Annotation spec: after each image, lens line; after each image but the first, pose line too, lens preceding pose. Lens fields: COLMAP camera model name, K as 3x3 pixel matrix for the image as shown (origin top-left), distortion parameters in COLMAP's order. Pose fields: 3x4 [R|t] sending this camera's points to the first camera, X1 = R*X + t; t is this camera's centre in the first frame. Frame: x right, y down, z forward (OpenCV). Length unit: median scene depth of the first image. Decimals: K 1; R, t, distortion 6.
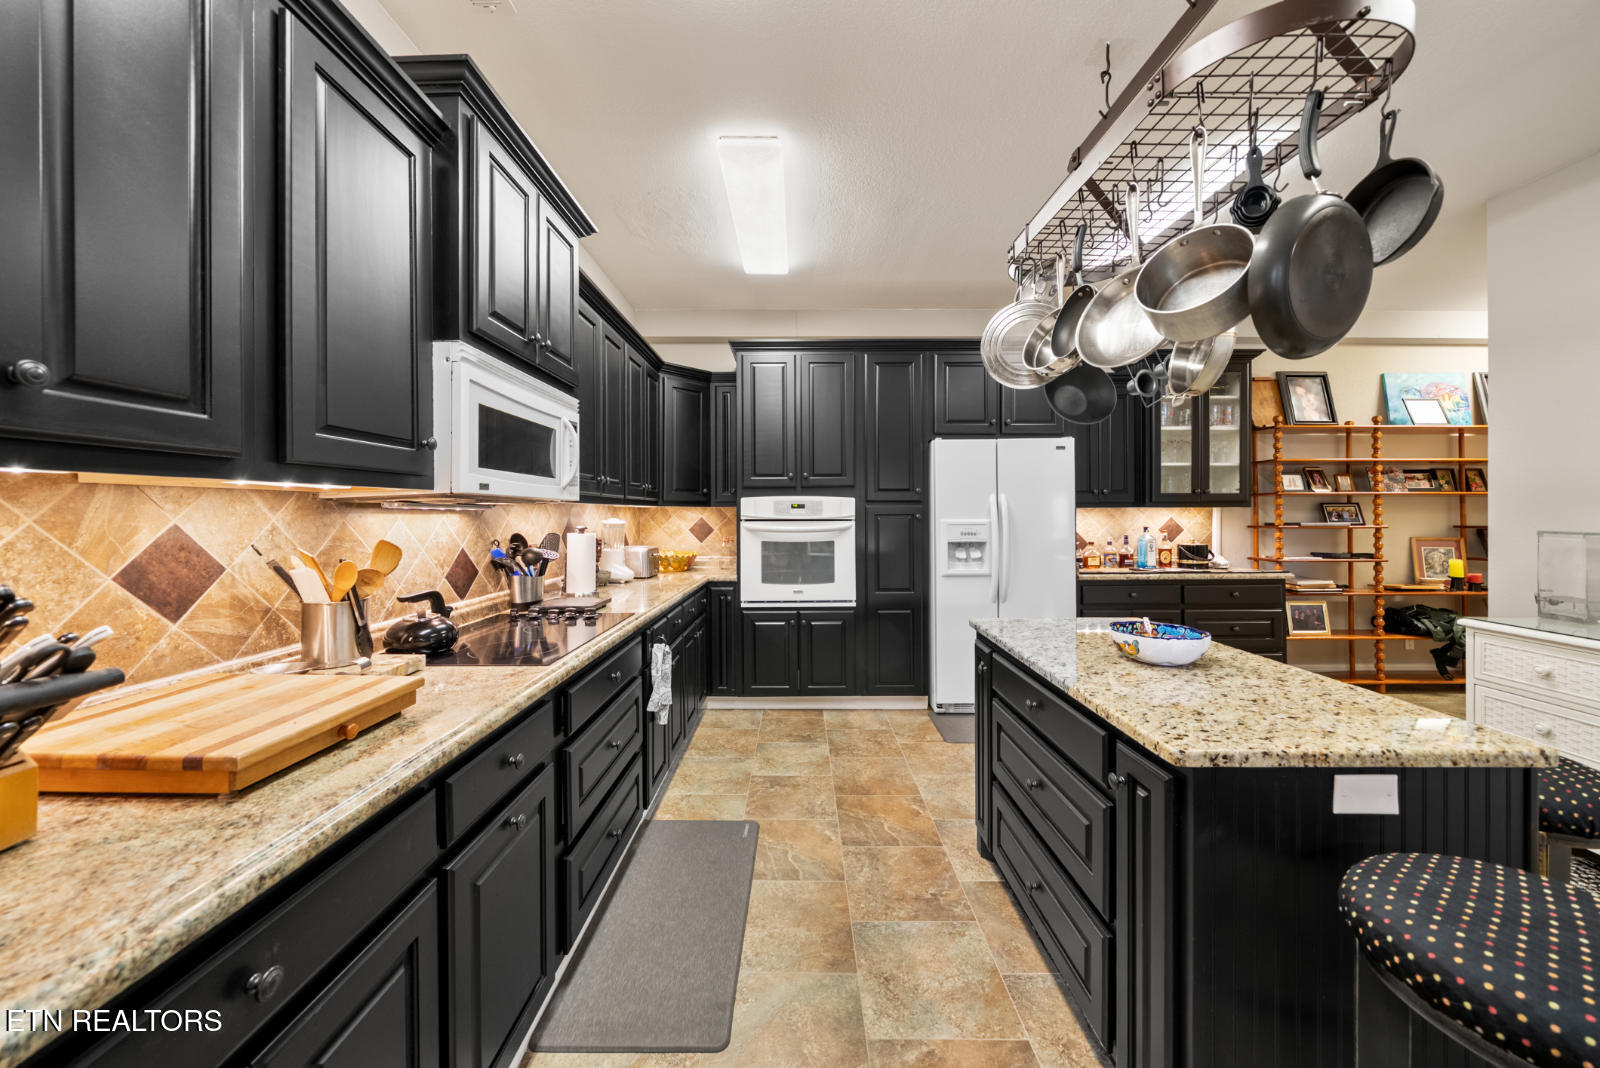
lens RADIAL K [[554.5, 0, 792.2], [0, 554.5, 510.2], [0, 0, 1]] dist [-0.001086, -0.000029]
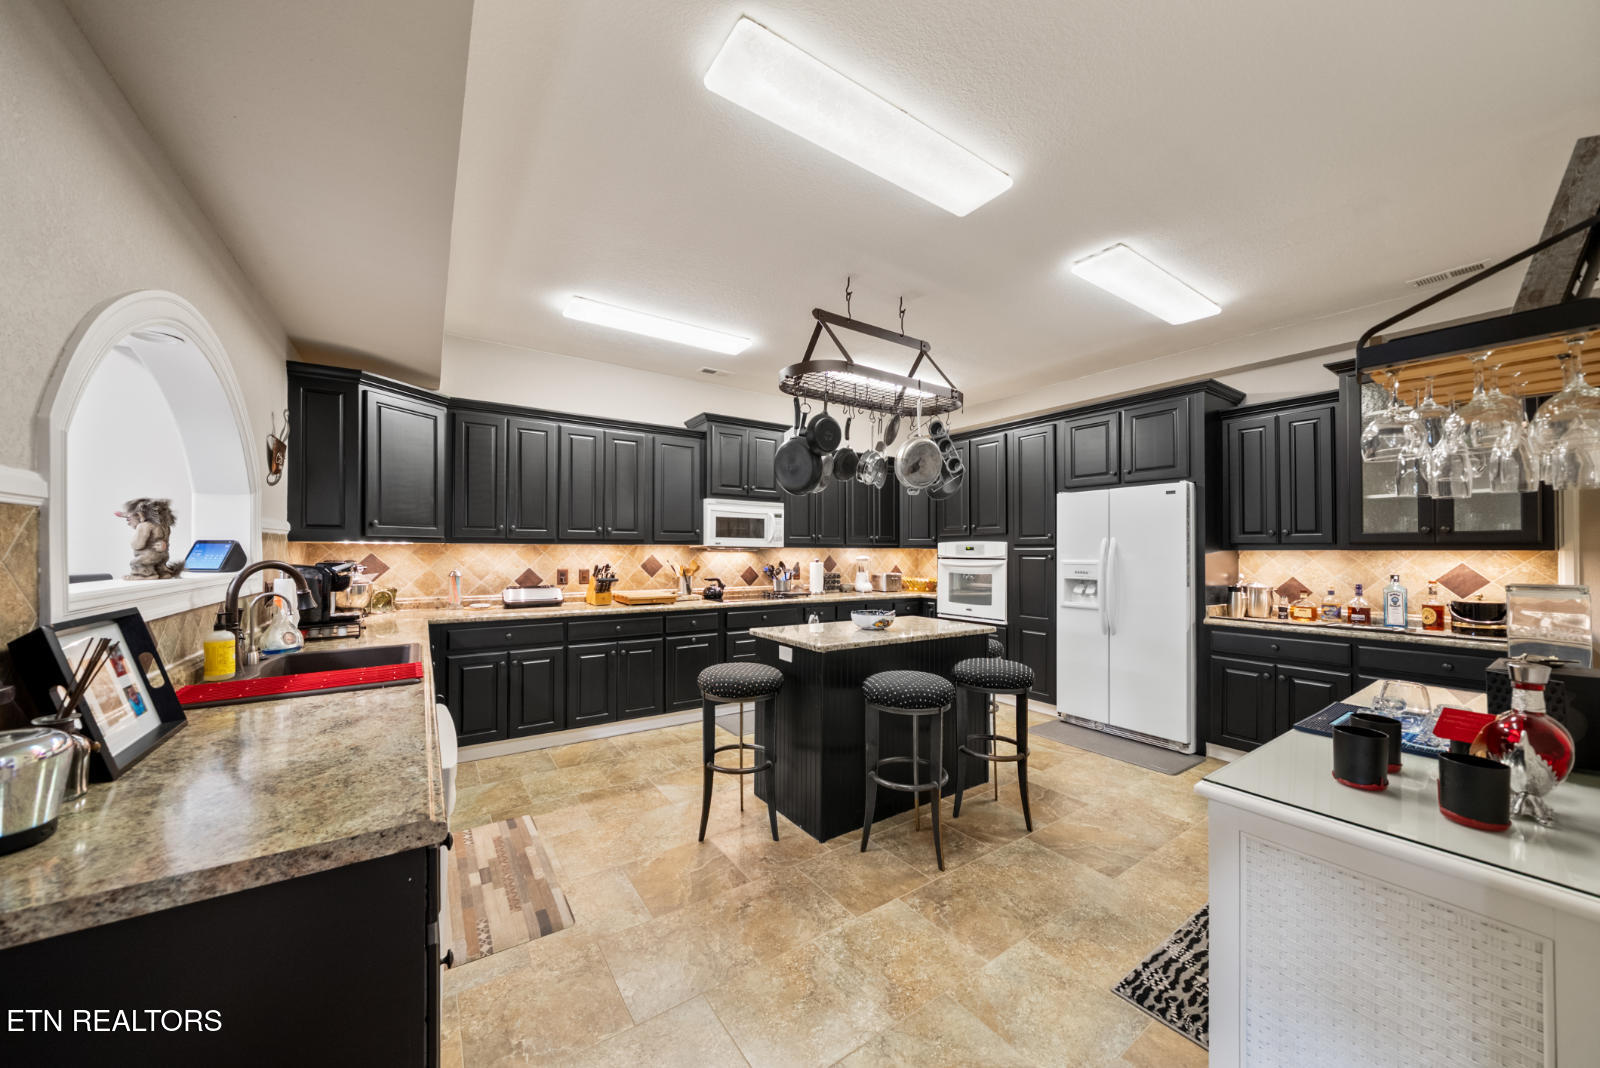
lens RADIAL K [[554.5, 0, 800.7], [0, 554.5, 544.5], [0, 0, 1]] dist [-0.001086, -0.000029]
pose [[0.572801, -0.005261, -0.819677, 0.922065], [-0.001389, 0.999972, -0.007389, -0.006691], [0.819693, 0.005371, 0.572778, -0.154826]]
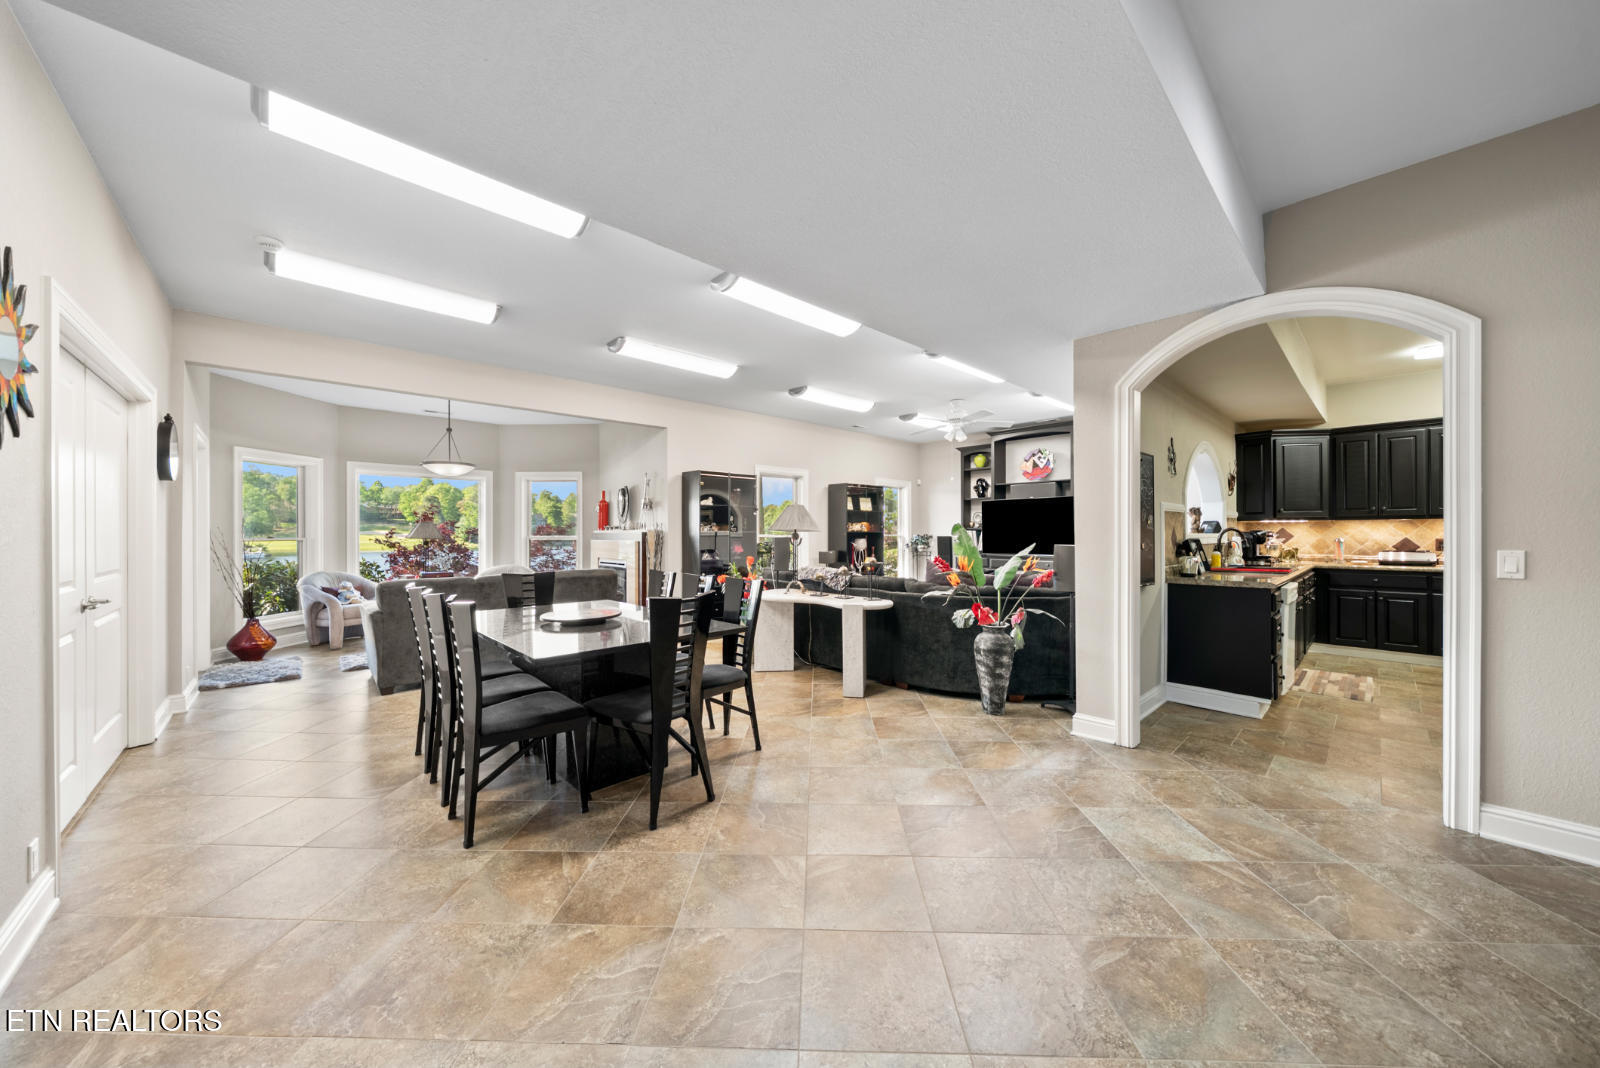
lens RADIAL K [[554.5, 0, 795.0], [0, 554.5, 535.0], [0, 0, 1]] dist [-0.001086, -0.000029]
pose [[-0.721389, 0.004809, -0.692514, 2.066879], [0.008041, 0.999967, -0.001432, 0.019702], [0.692484, -0.006601, -0.721403, -0.007827]]
